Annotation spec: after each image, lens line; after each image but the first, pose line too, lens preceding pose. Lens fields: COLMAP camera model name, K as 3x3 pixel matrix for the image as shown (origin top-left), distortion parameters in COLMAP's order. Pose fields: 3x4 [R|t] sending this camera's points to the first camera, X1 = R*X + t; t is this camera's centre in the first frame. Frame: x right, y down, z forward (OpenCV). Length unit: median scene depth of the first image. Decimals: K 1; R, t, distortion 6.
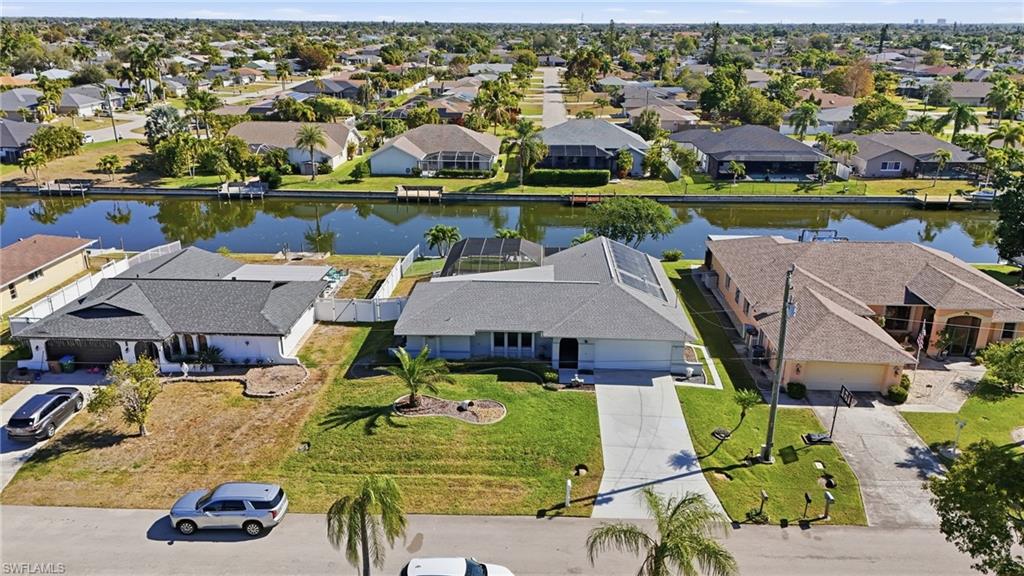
lens RADIAL K [[747.8, 0, 512.0], [0, 747.8, 288.0], [0, 0, 1]] dist [0.084978, -0.088983]
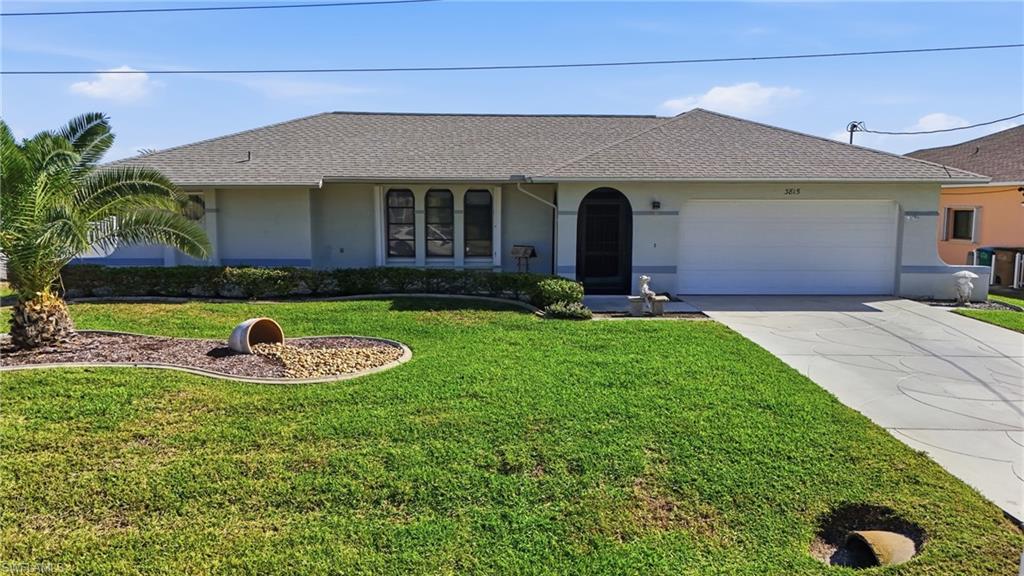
lens RADIAL K [[747.8, 0, 512.0], [0, 747.8, 288.0], [0, 0, 1]] dist [0.084978, -0.088983]
pose [[0.995995, -0.010268, 0.088812, 0.002819], [0.030352, 0.973219, -0.227867, 0.149008], [-0.084094, 0.229651, 0.969633, 0.555460]]
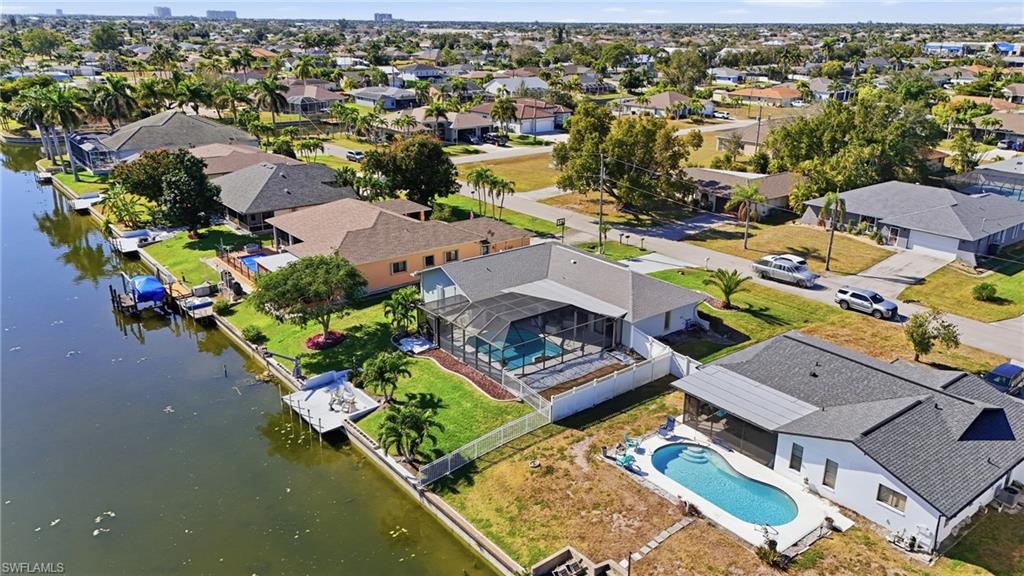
lens RADIAL K [[747.8, 0, 512.0], [0, 747.8, 288.0], [0, 0, 1]] dist [0.084978, -0.088983]
pose [[-0.649769, -0.263737, 0.712912, -0.673115], [0.241209, 0.817867, 0.522409, -0.557809], [-0.720846, 0.511406, -0.467809, 1.478679]]
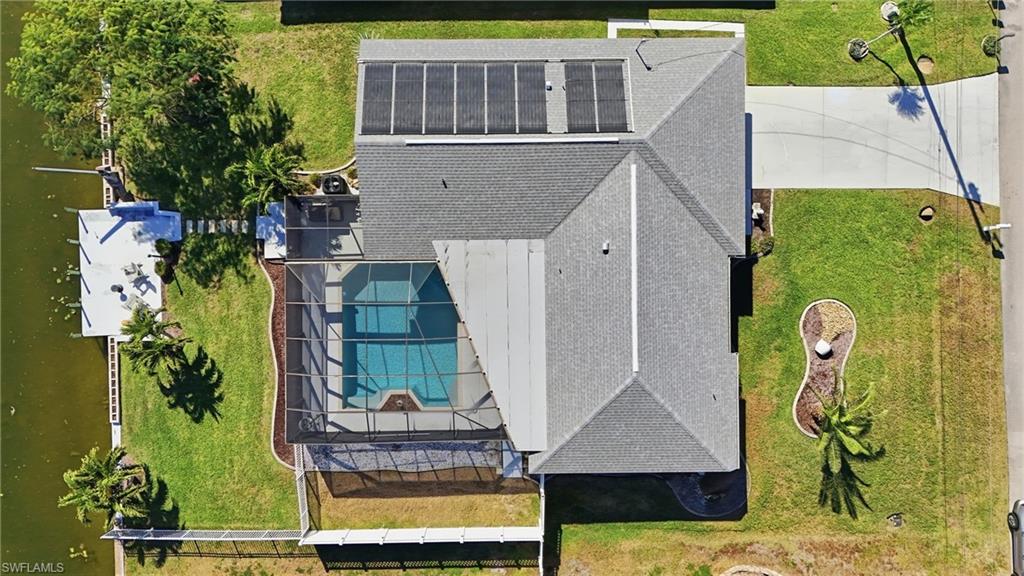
lens RADIAL K [[747.8, 0, 512.0], [0, 747.8, 288.0], [0, 0, 1]] dist [0.084978, -0.088983]
pose [[-0.054866, -0.998484, -0.004334, 0.020175], [0.308199, -0.021064, 0.951089, -0.544686], [-0.949738, 0.050847, 0.308888, 0.792898]]
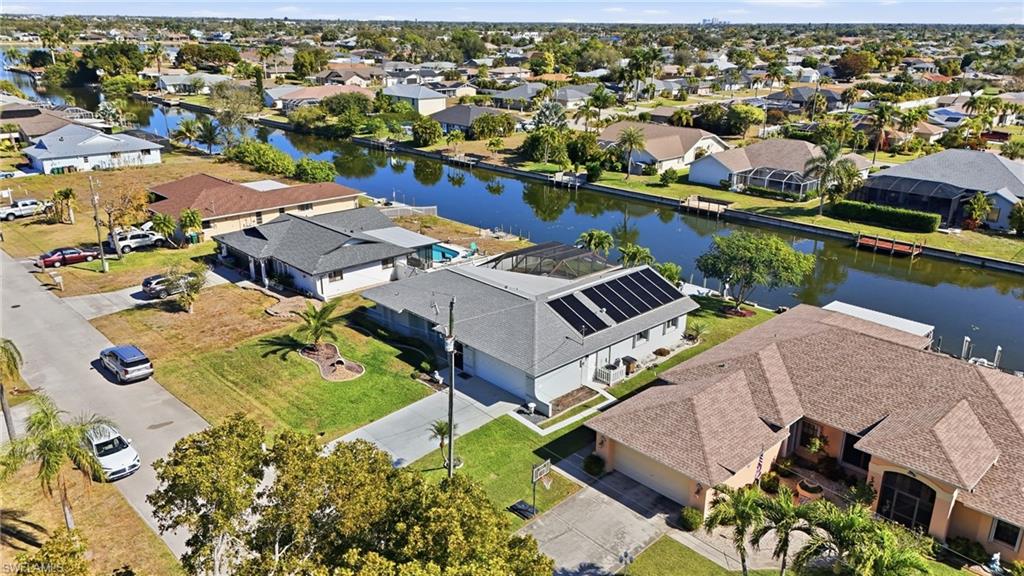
lens RADIAL K [[747.8, 0, 512.0], [0, 747.8, 288.0], [0, 0, 1]] dist [0.084978, -0.088983]
pose [[0.718601, 0.229389, -0.656501, 0.641161], [-0.233672, 0.968790, 0.082731, -0.083030], [0.654989, 0.093955, 0.749775, 0.222208]]
